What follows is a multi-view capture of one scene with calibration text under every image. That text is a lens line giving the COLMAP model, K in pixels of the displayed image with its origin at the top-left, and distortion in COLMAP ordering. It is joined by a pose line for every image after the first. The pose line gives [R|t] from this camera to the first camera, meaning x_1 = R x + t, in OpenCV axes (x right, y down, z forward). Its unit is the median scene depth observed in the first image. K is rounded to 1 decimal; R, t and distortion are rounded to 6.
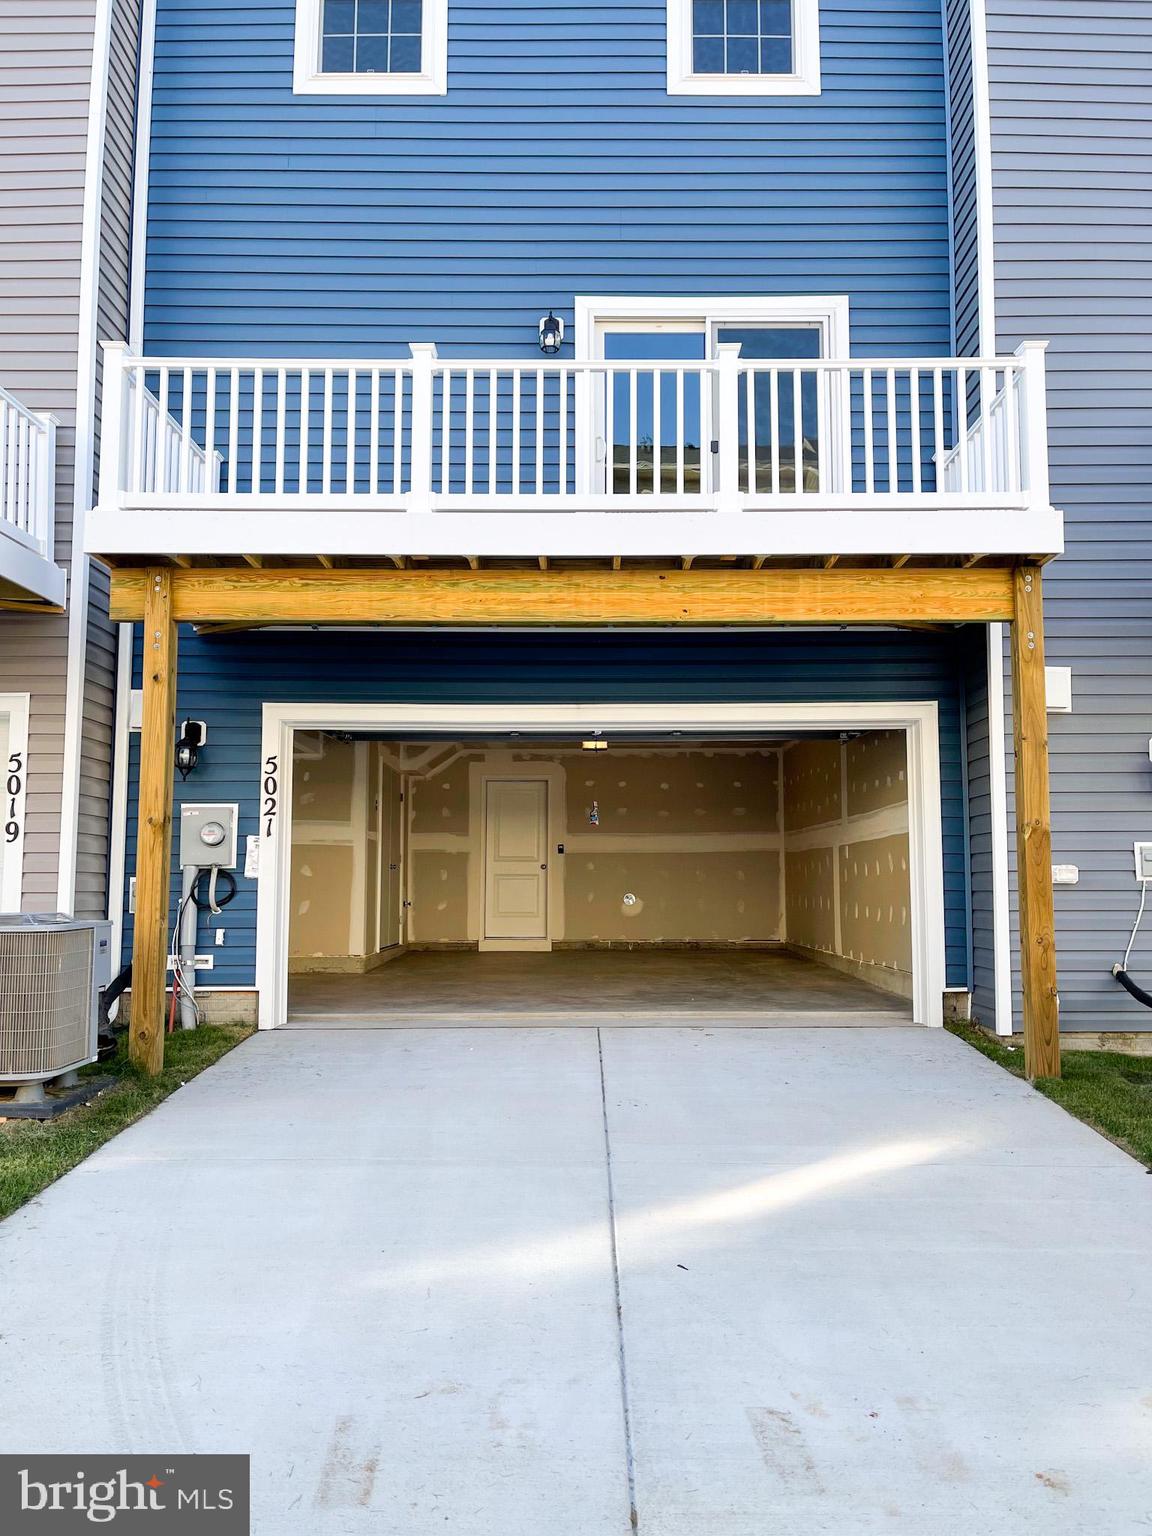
lens RADIAL K [[1172.5, 0, 570.6], [0, 1172.5, 776.5], [0, 0, 1]] dist [0.050726, -0.061422]
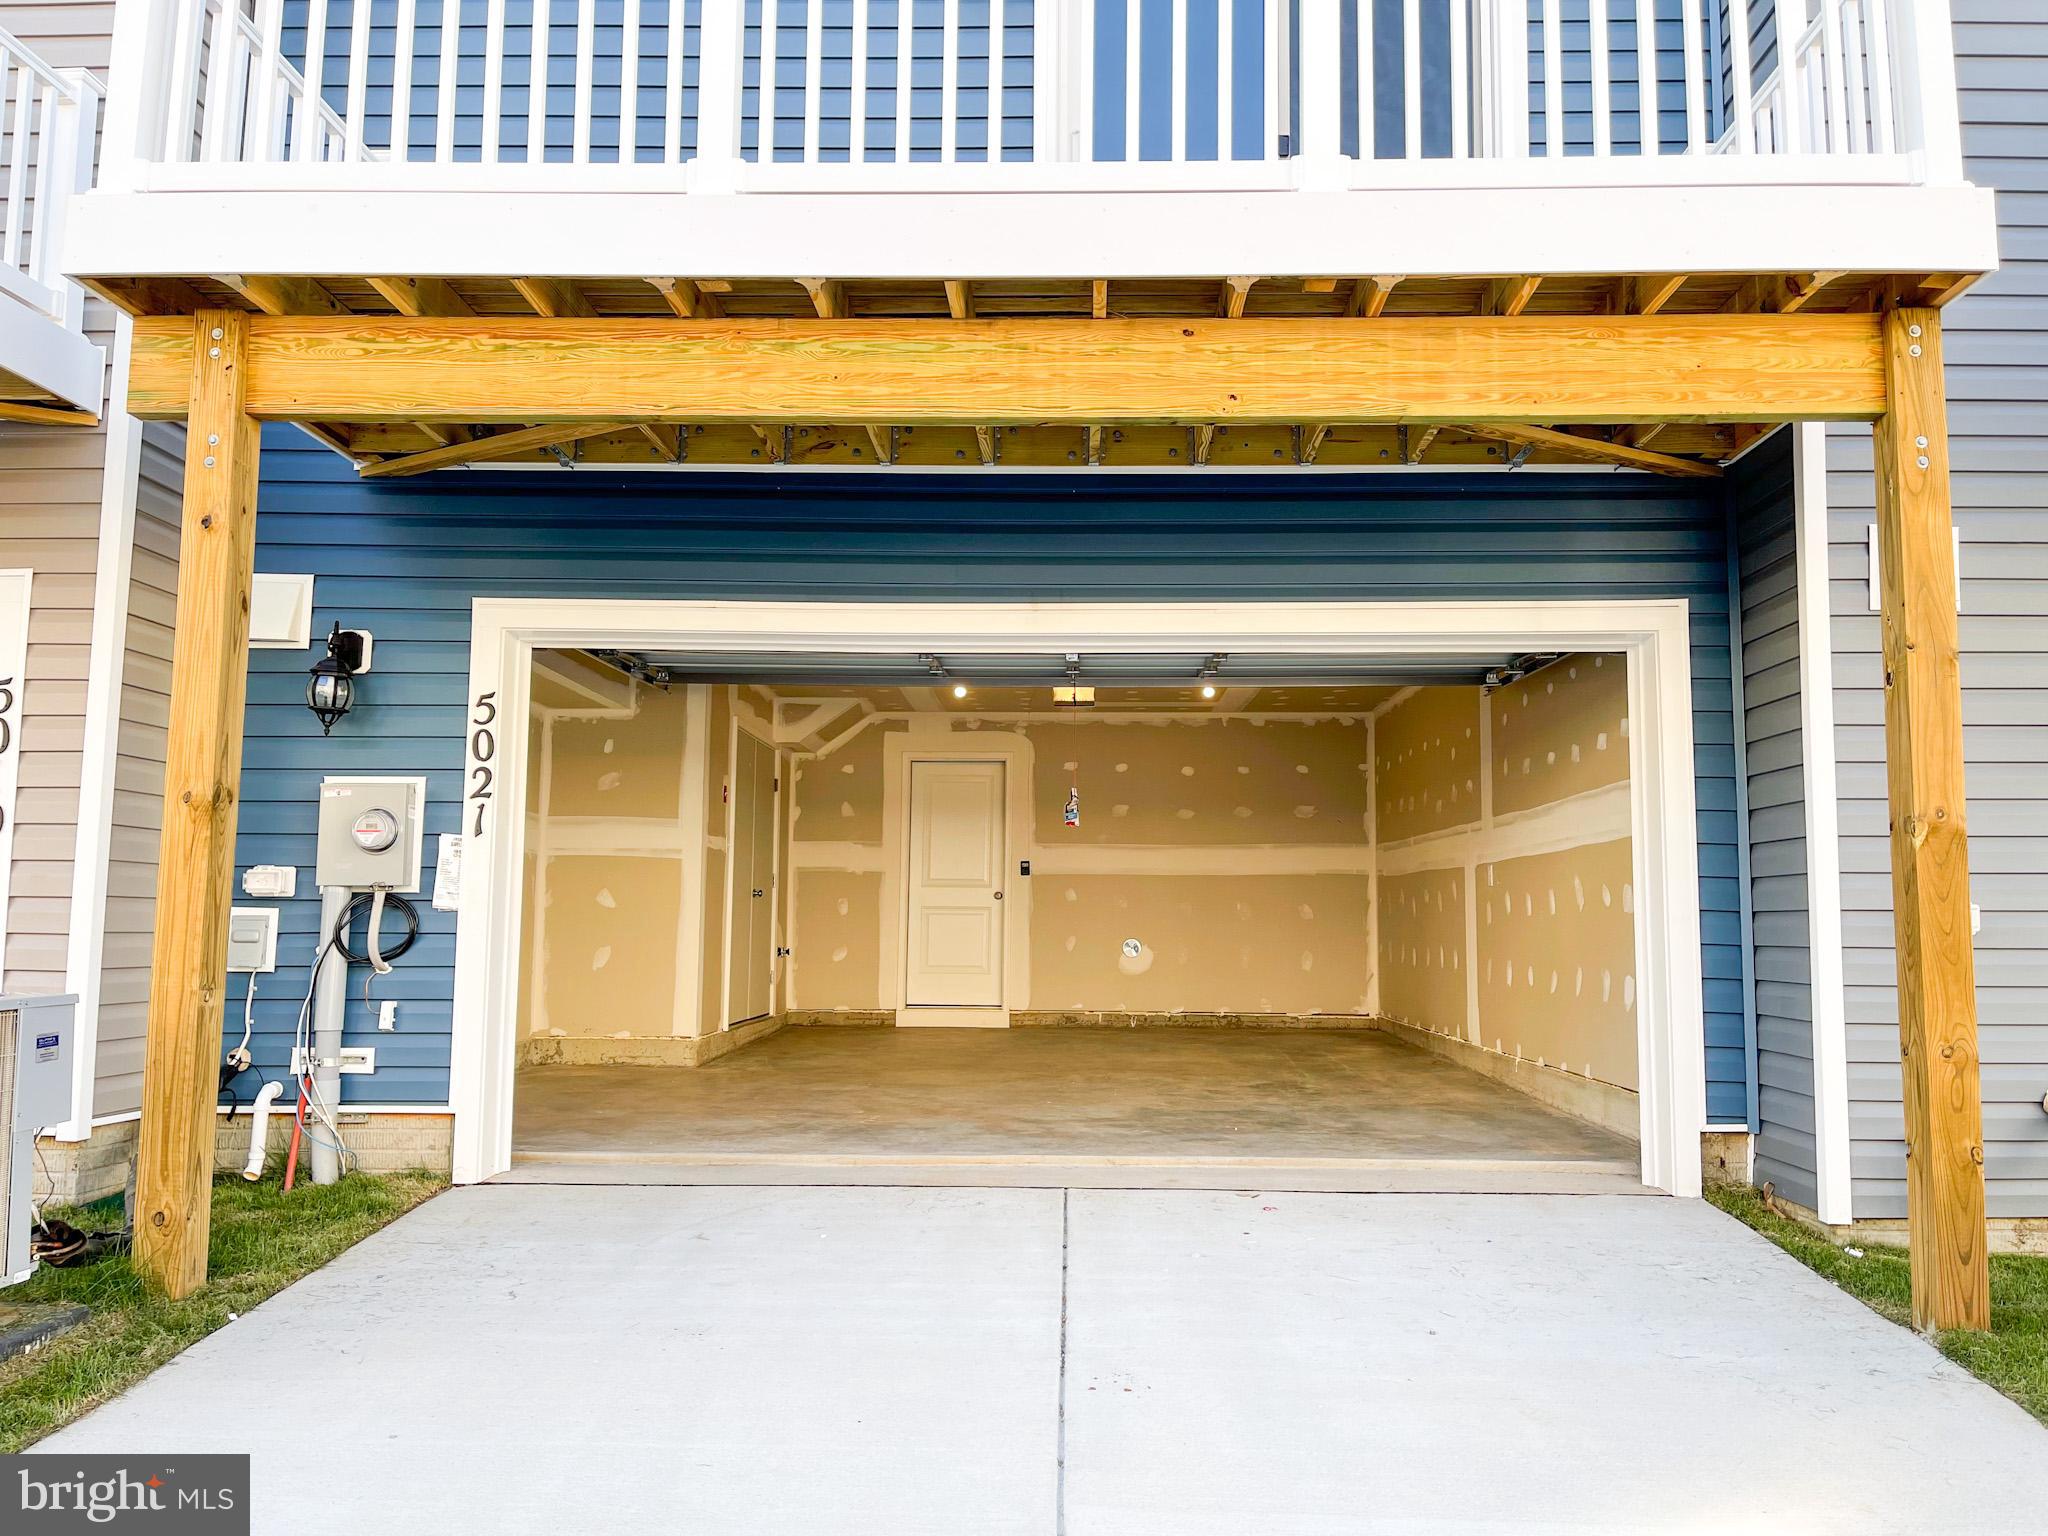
lens RADIAL K [[1563.3, 0, 1028.9], [0, 1563.3, 757.8], [0, 0, 1]] dist [0.050726, -0.061422]
pose [[0.999763, 0.006888, -0.020643, 0.020865], [-0.007133, 0.999905, -0.011824, 0.022145], [0.020559, 0.011968, 0.999717, 0.275186]]
